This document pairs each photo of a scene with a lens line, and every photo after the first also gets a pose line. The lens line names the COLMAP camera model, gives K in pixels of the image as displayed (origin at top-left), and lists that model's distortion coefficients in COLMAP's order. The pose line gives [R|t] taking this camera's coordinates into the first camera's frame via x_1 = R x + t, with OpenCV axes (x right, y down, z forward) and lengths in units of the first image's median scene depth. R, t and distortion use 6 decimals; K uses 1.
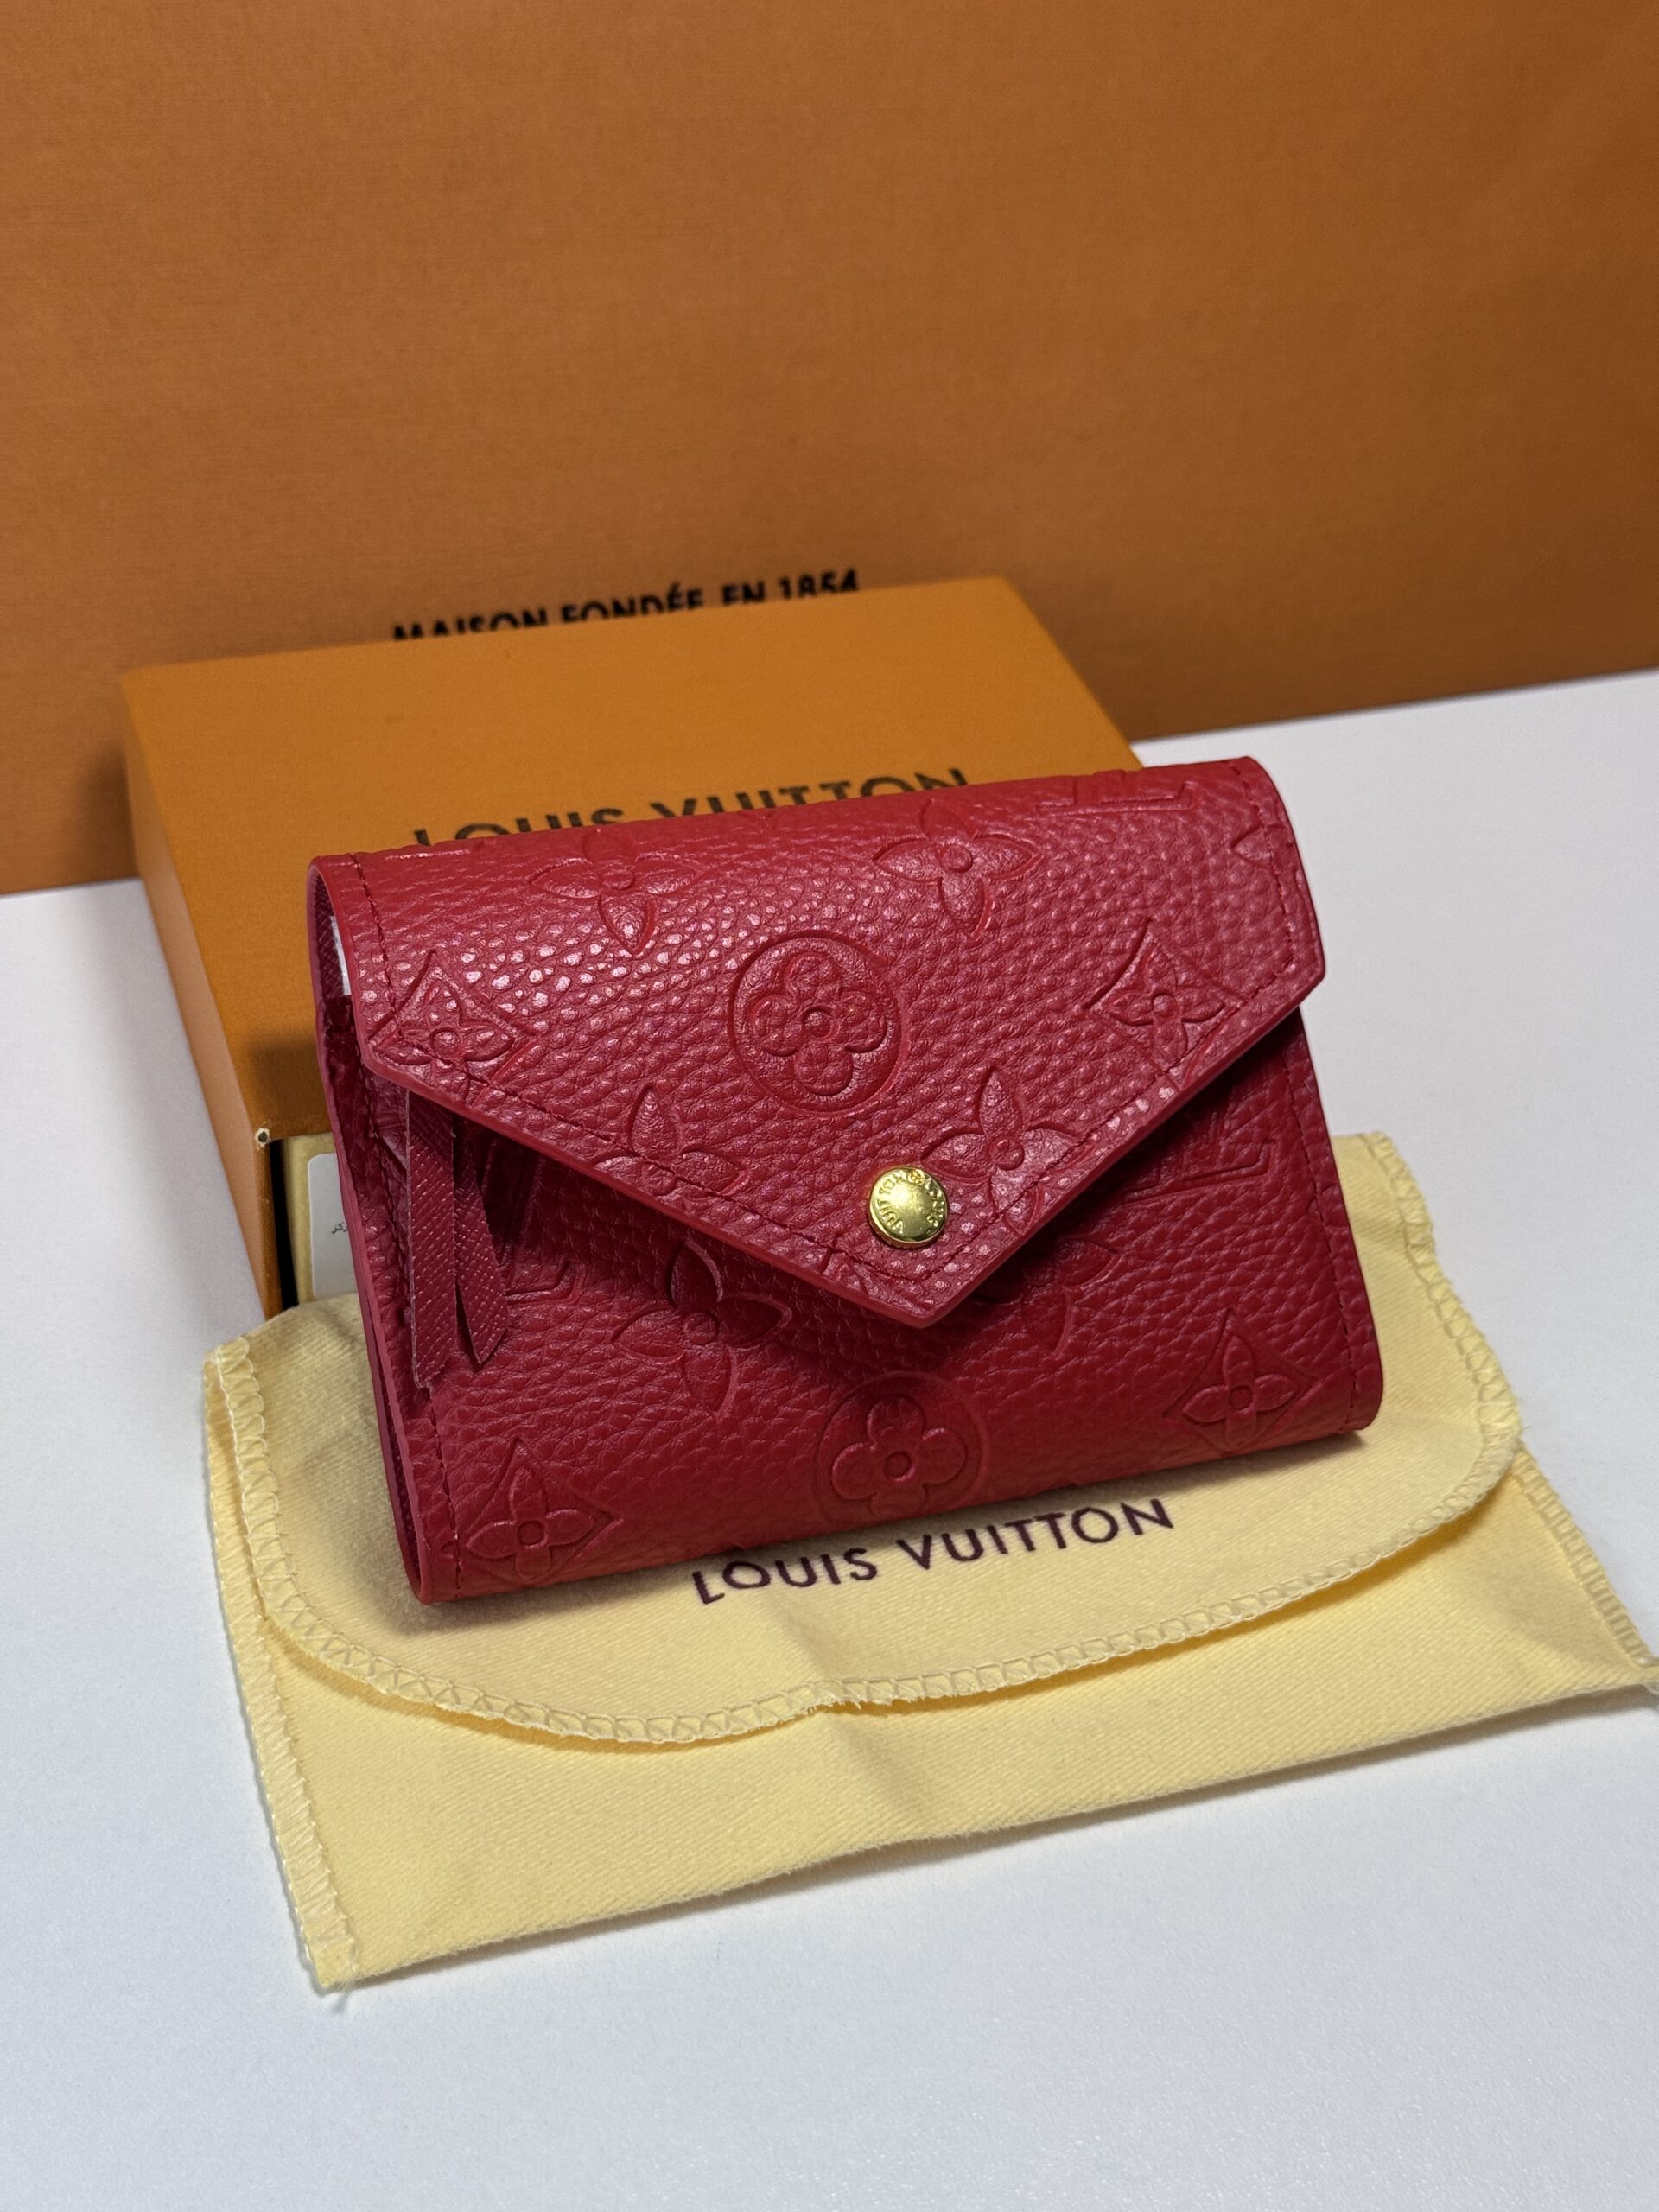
lens RADIAL K [[3027.6, 0, 820.2], [0, 3027.6, 1223.1], [0, 0, 1]] dist [0.108636, -0.030167]
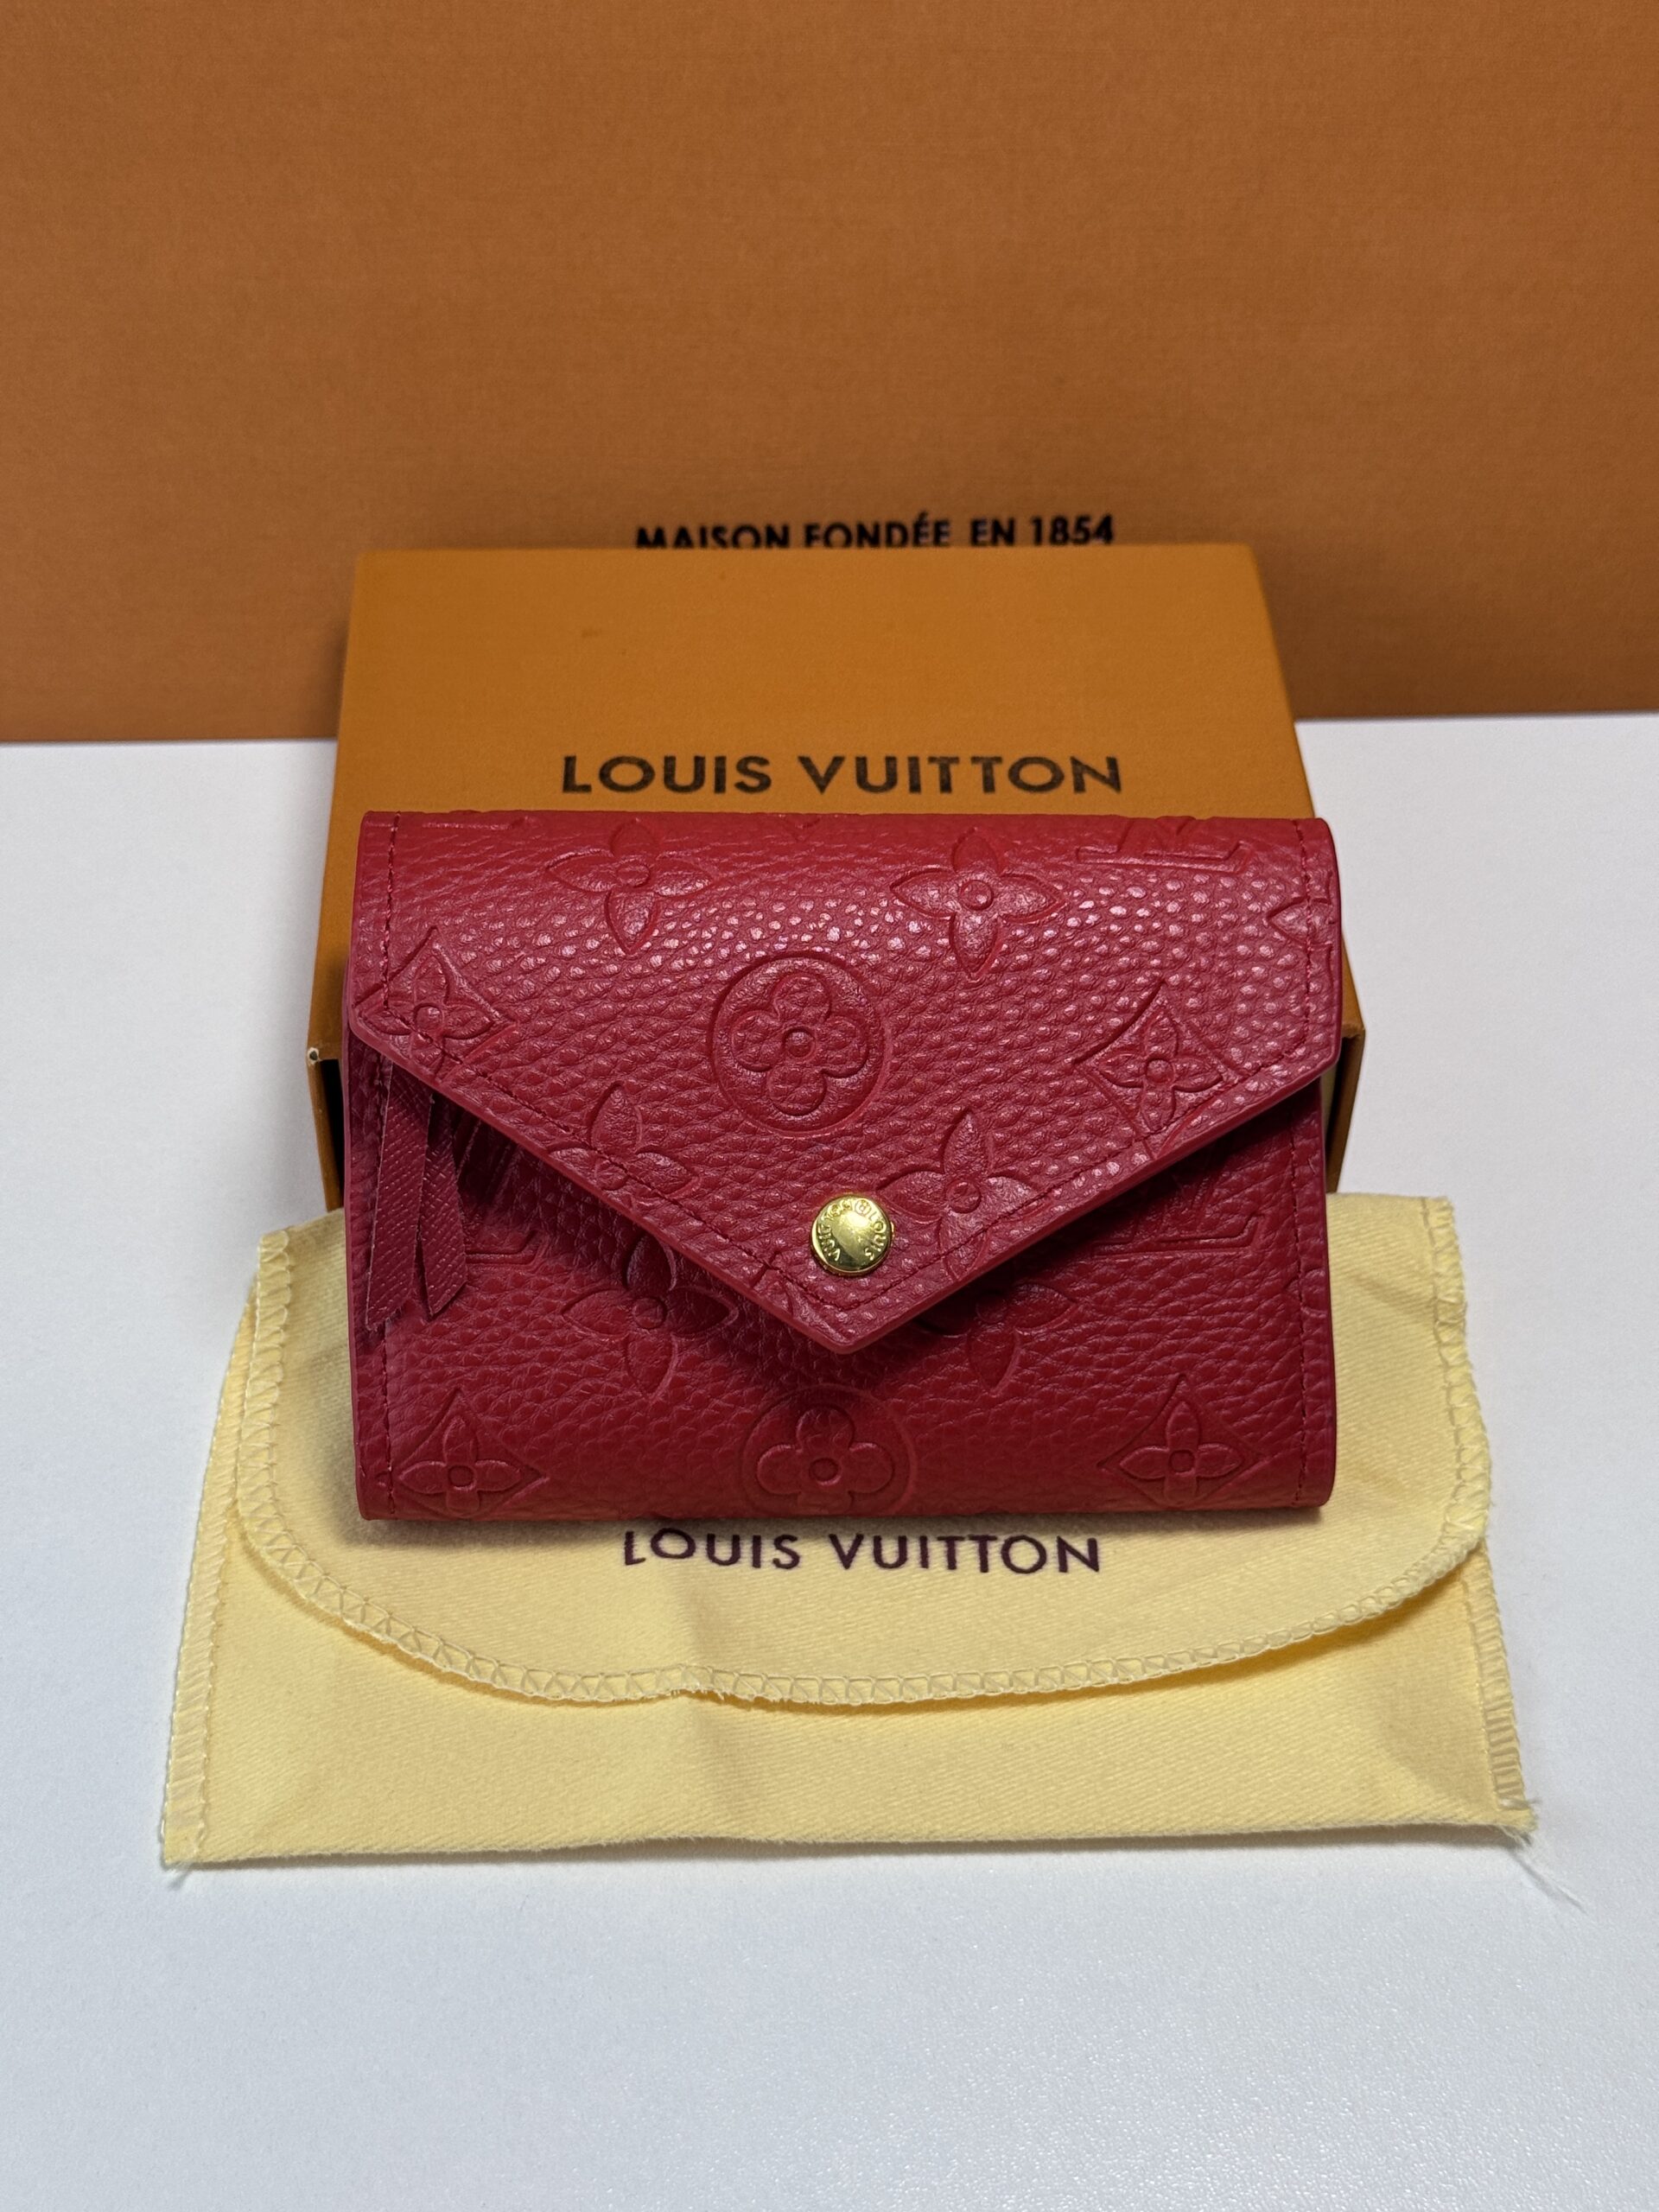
lens RADIAL K [[3027.6, 0, 820.2], [0, 3027.6, 1223.1], [0, 0, 1]] dist [0.108636, -0.030167]
pose [[0.964371, 0.169333, -0.203261, 0.224092], [-0.147849, 0.982100, 0.116704, -0.126203], [0.219385, -0.082494, 0.972145, -0.004826]]
